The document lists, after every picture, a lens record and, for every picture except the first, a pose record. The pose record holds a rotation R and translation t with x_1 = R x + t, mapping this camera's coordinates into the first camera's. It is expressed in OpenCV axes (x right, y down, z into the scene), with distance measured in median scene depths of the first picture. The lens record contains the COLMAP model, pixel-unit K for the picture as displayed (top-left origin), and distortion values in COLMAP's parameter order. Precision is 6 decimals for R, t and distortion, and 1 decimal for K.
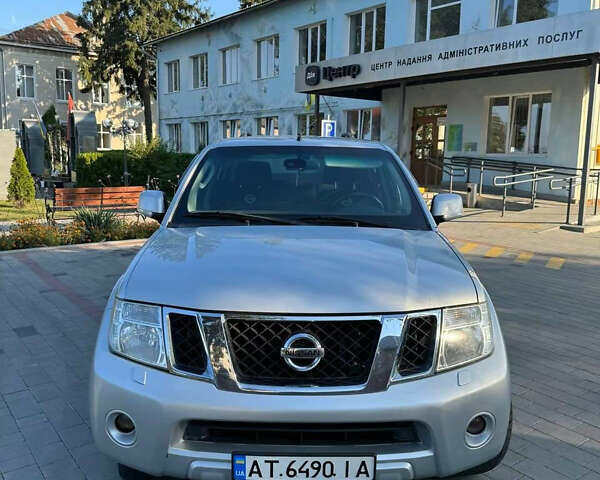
lens RADIAL K [[561.2, 0, 300.0], [0, 561.2, 240.0], [0, 0, 1]] dist [0.152331, -0.299240]
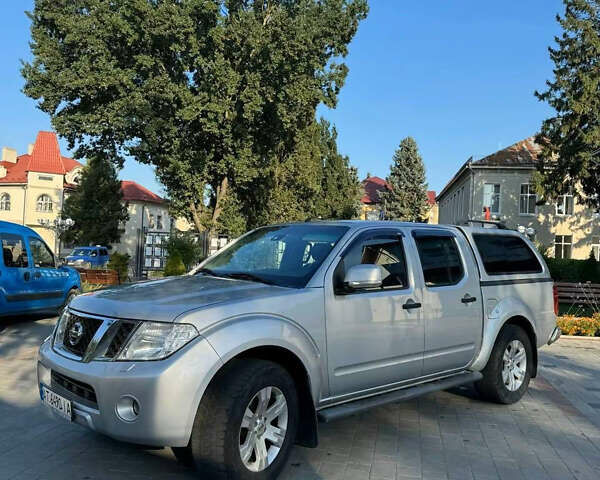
lens RADIAL K [[561.2, 0, 300.0], [0, 561.2, 240.0], [0, 0, 1]] dist [0.152331, -0.299240]
pose [[0.663204, -0.007906, -0.748397, 0.247698], [-0.140209, 0.980929, -0.134611, 0.008784], [0.735189, 0.194206, 0.649447, 0.048385]]
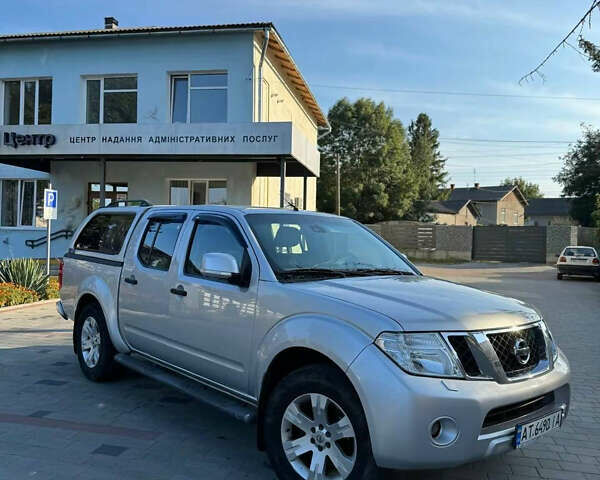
lens RADIAL K [[558.6, 0, 300.0], [0, 558.6, 240.0], [0, 0, 1]] dist [0.153703, -0.321163]
pose [[0.754392, 0.004627, 0.656408, -0.204966], [0.084333, 0.991005, -0.103907, 0.002293], [-0.650985, 0.133743, 0.747216, 0.032250]]
